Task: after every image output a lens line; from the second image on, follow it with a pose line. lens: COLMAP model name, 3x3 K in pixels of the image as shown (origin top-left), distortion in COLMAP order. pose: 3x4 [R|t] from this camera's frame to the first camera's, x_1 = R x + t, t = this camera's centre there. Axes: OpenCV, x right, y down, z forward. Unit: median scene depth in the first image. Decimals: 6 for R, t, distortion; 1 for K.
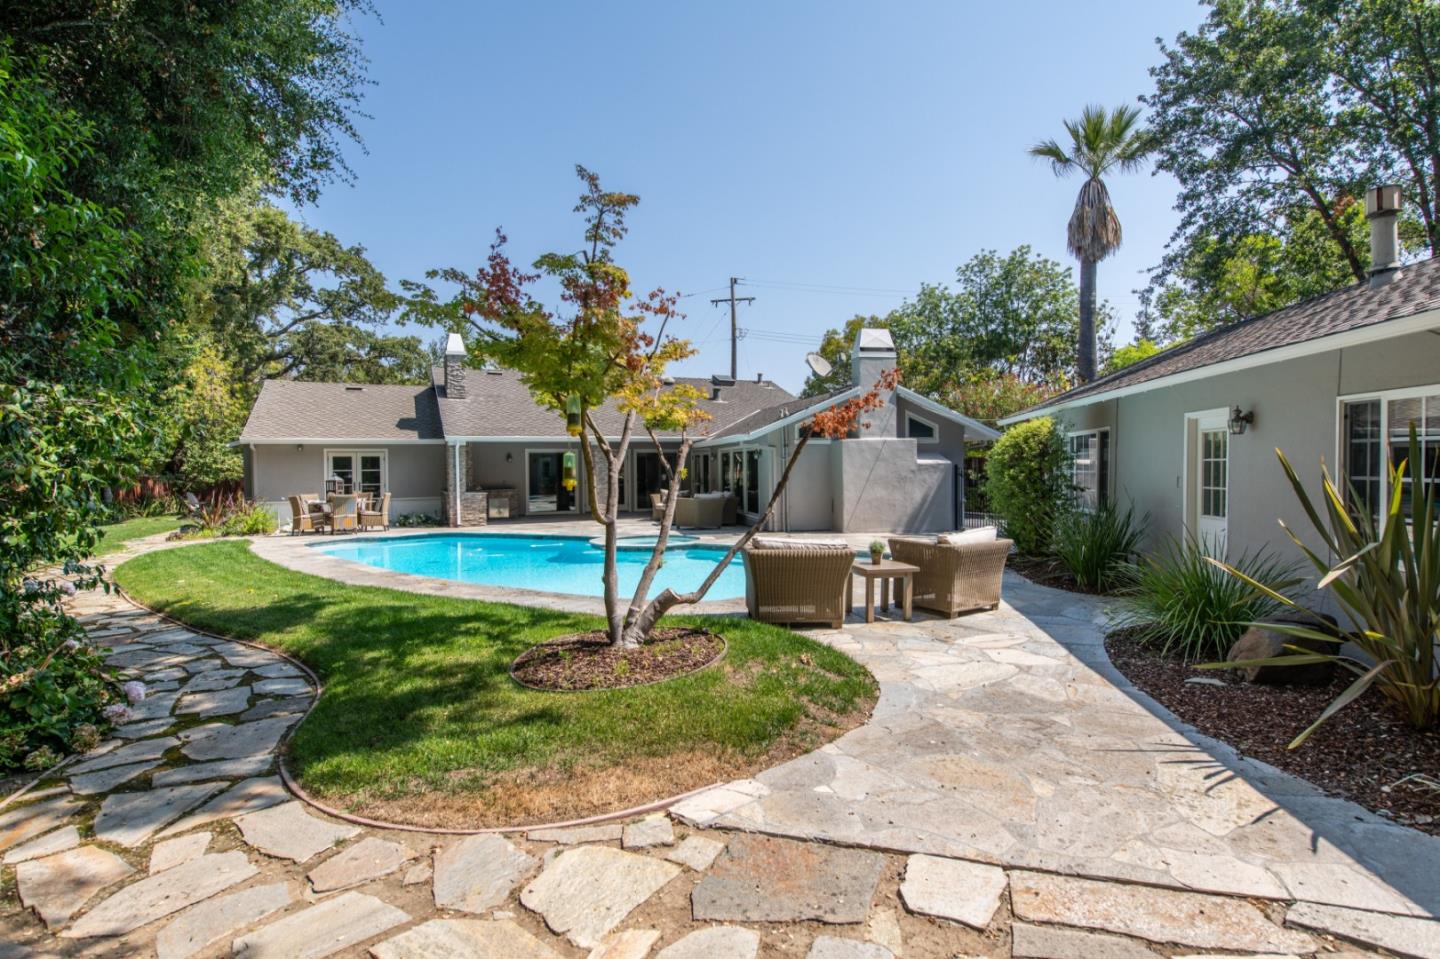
lens RADIAL K [[634.9, 0, 723.6], [0, 634.9, 467.5], [0, 0, 1]] dist [-0.001749, 0.000231]
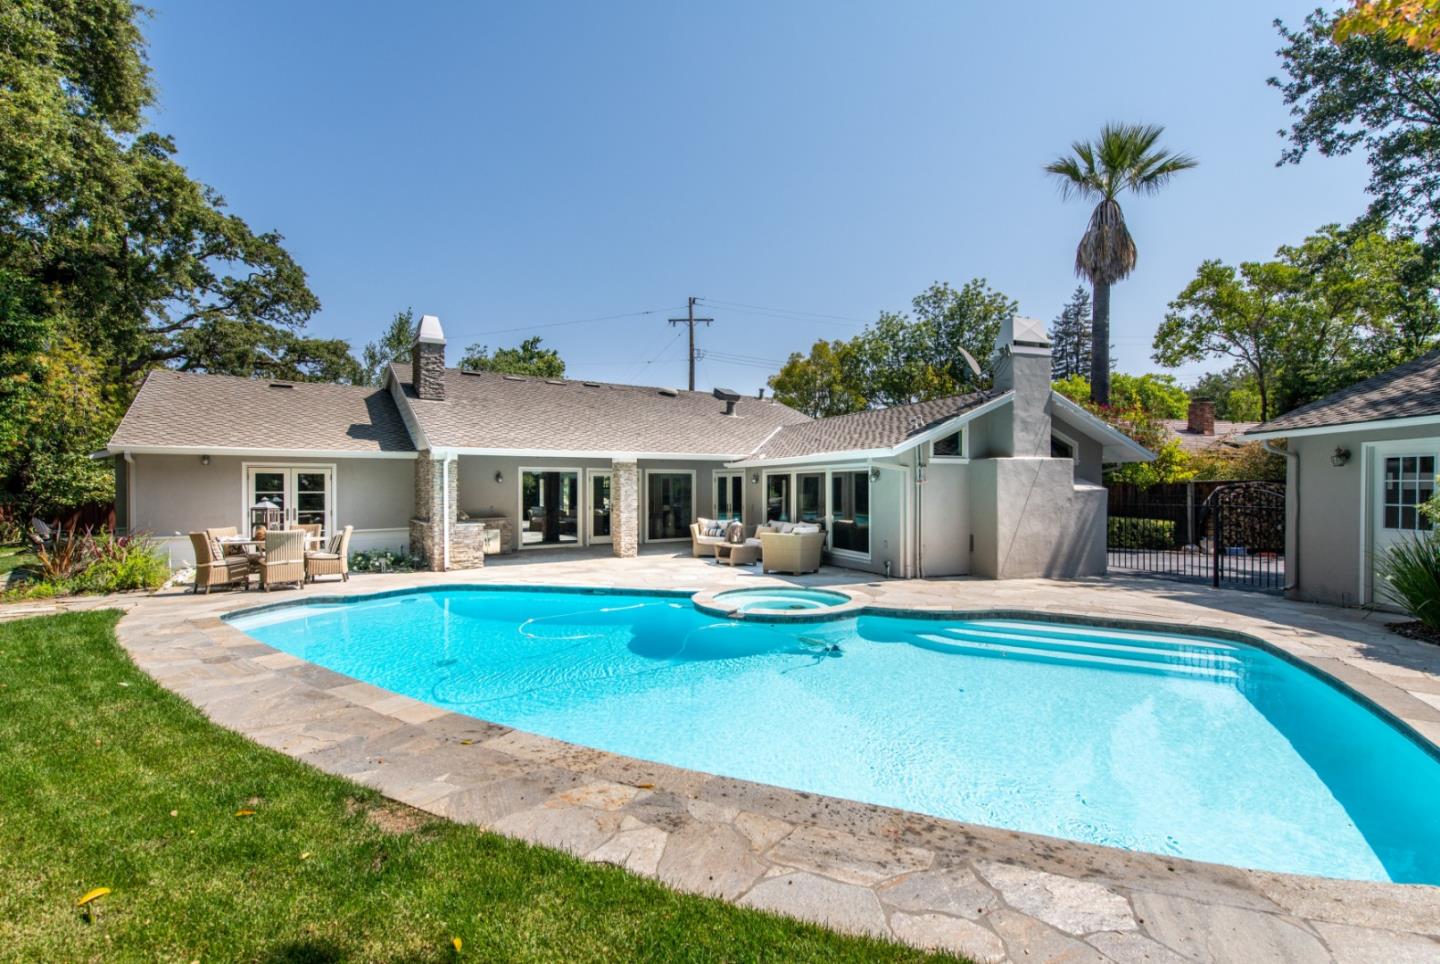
lens RADIAL K [[594.8, 0, 727.4], [0, 594.8, 484.1], [0, 0, 1]] dist [0.002224, -0.000562]
pose [[0.989309, 0.009366, 0.145535, -0.121734], [-0.007903, 0.999912, -0.010626, -0.001093], [-0.145622, 0.009362, 0.989296, 0.167034]]
